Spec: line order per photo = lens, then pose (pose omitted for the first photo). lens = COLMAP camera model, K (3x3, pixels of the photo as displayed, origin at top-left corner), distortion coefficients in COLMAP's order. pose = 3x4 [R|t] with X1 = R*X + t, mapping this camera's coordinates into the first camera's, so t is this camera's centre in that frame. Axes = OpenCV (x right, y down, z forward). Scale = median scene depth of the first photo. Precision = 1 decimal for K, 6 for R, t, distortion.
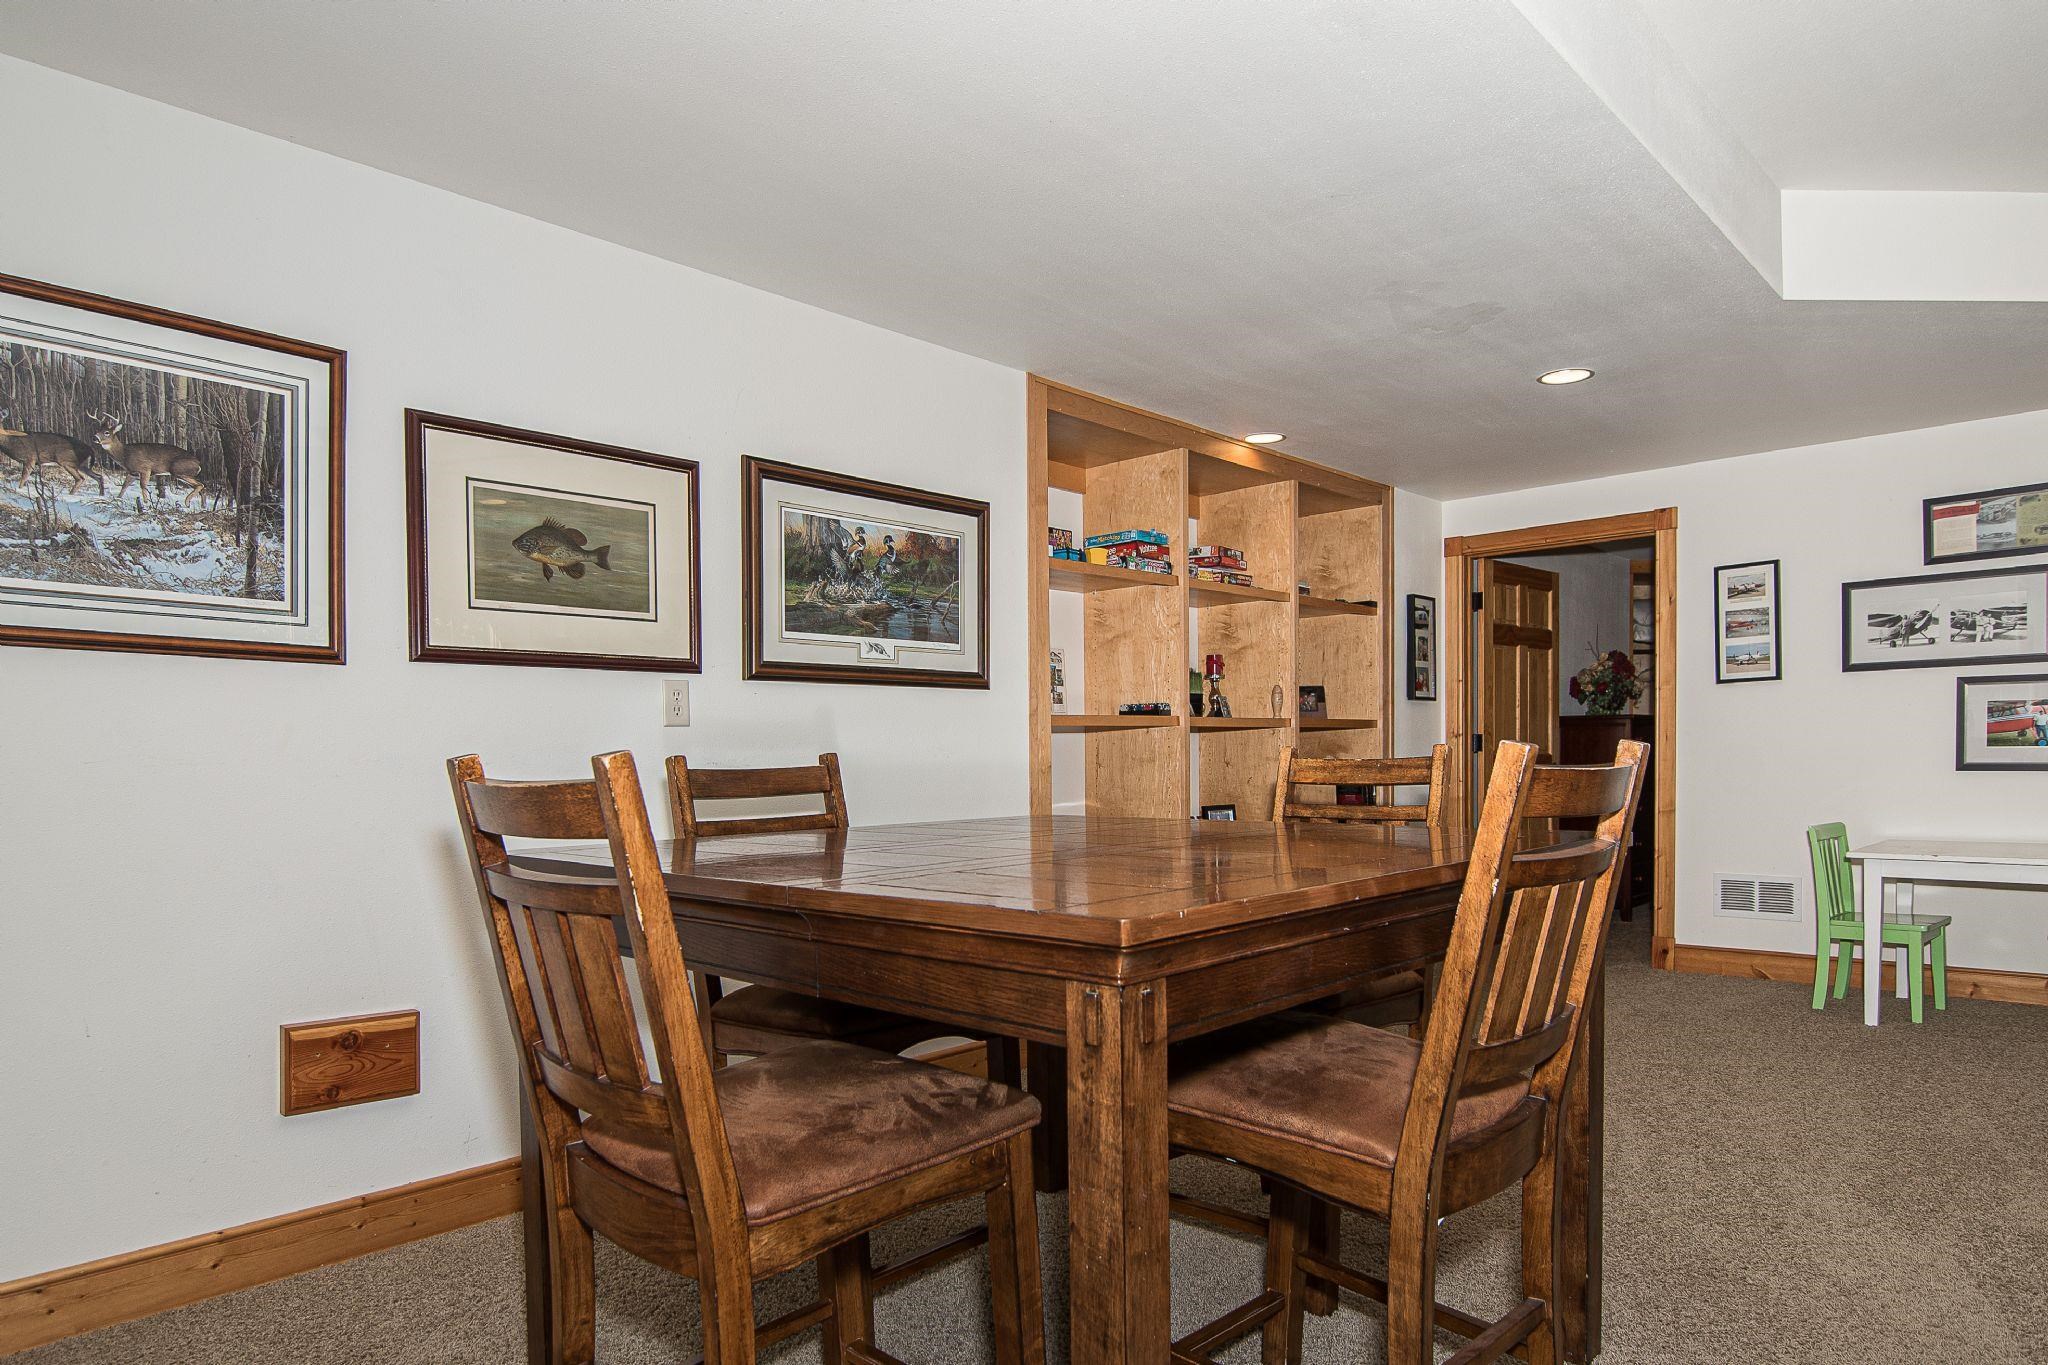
lens RADIAL K [[1232.4, 0, 1034.3], [0, 1232.4, 753.4], [0, 0, 1]] dist [-0.007922, -0.006220]
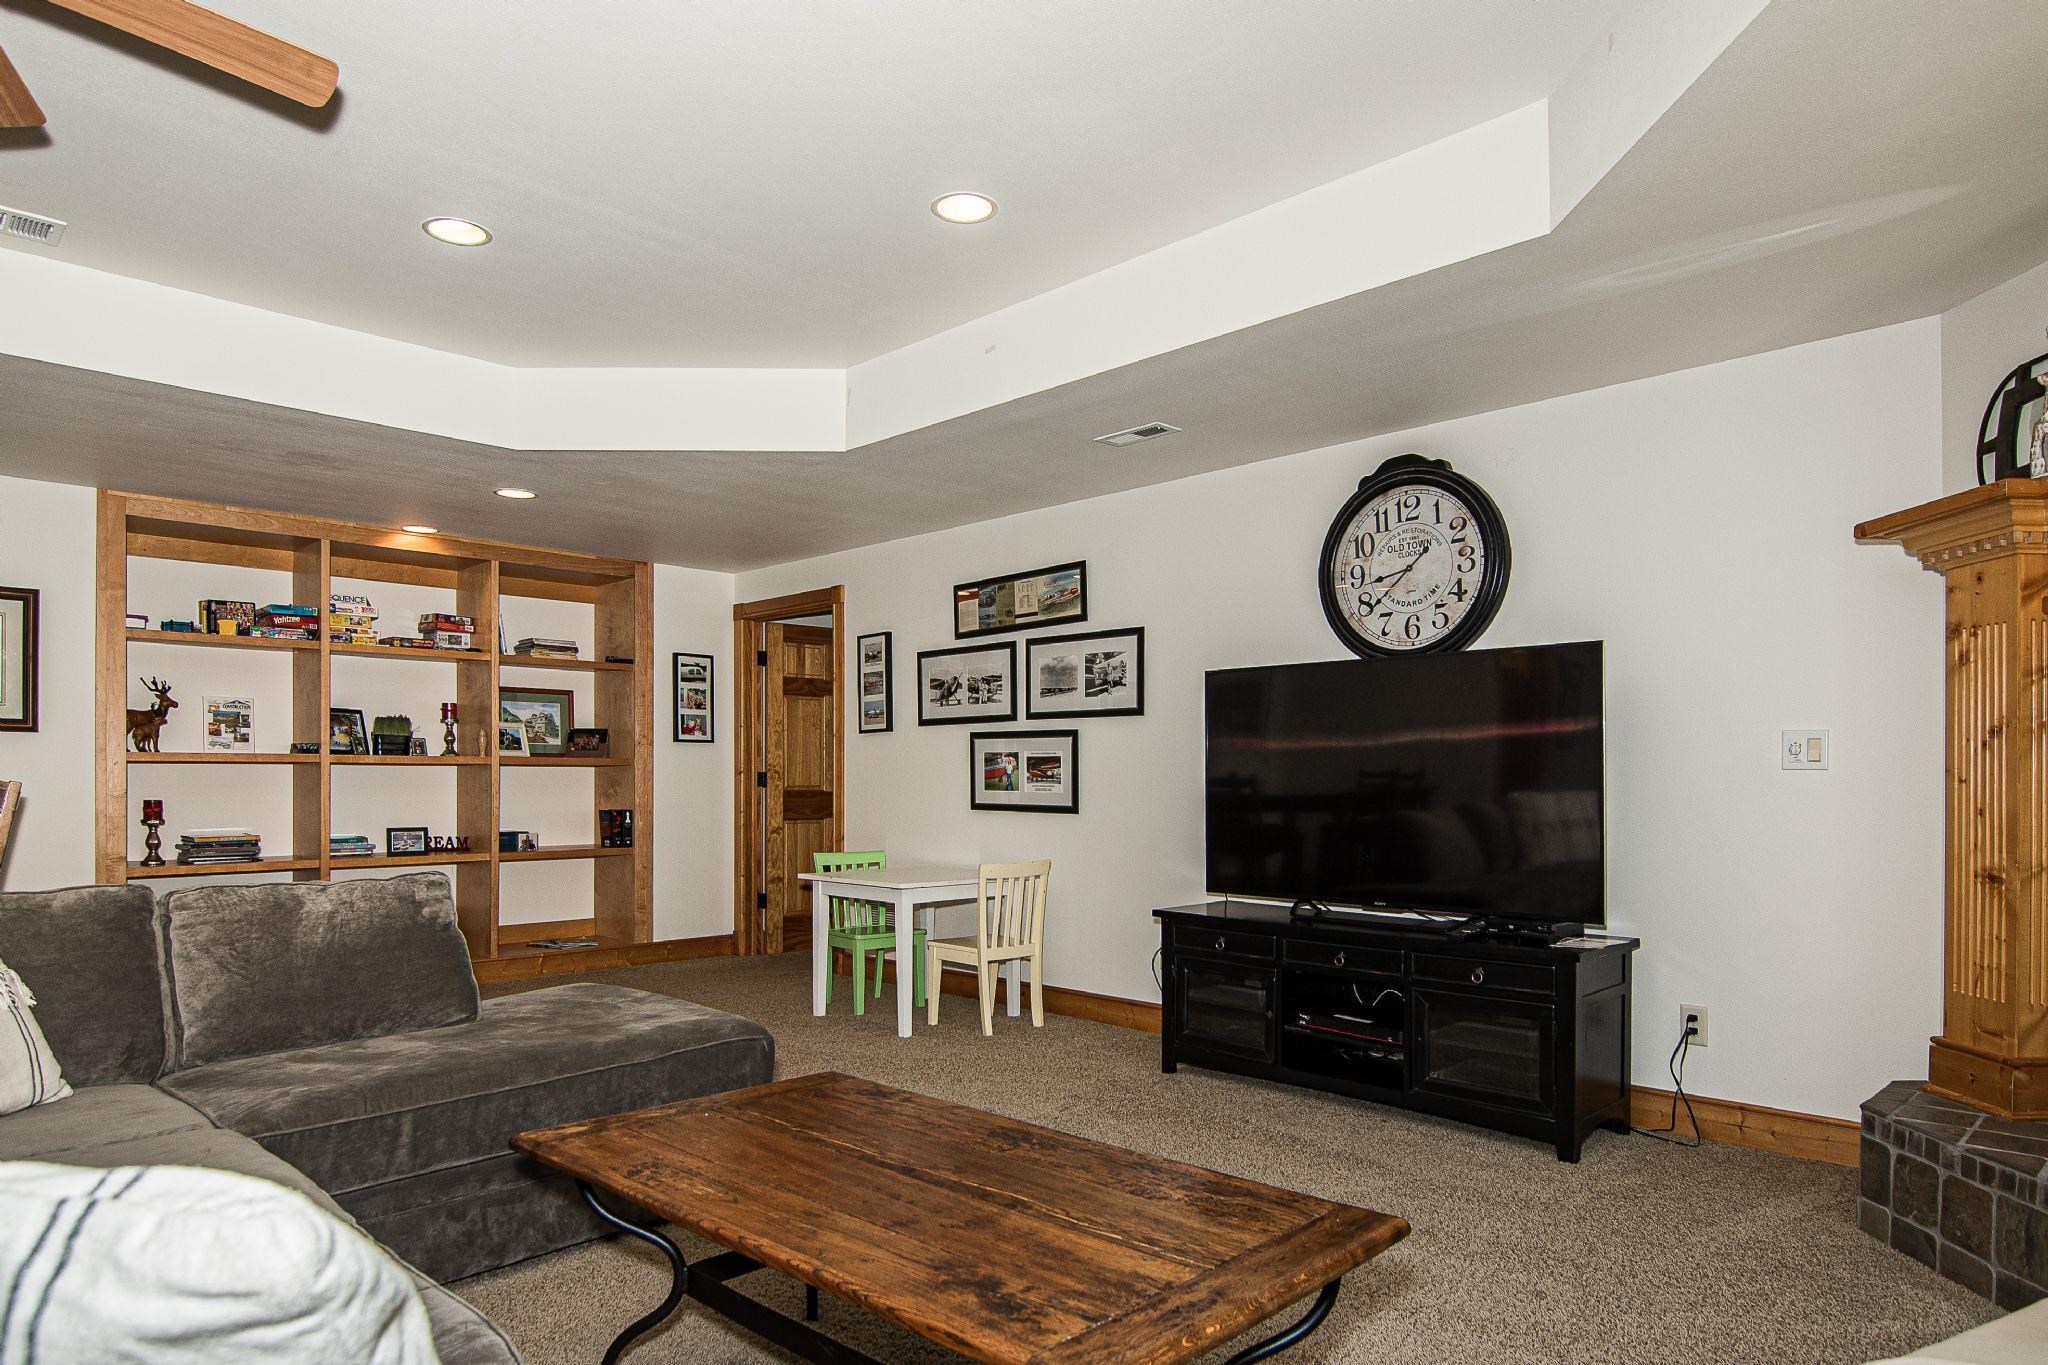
lens RADIAL K [[1232.4, 0, 1032.1], [0, 1232.4, 773.0], [0, 0, 1]] dist [-0.007922, -0.006220]
pose [[0.999679, 0.017658, -0.018187, 0.832173], [-0.017759, 0.999828, -0.005392, -0.016215], [0.018089, 0.005714, 0.999820, -0.221824]]
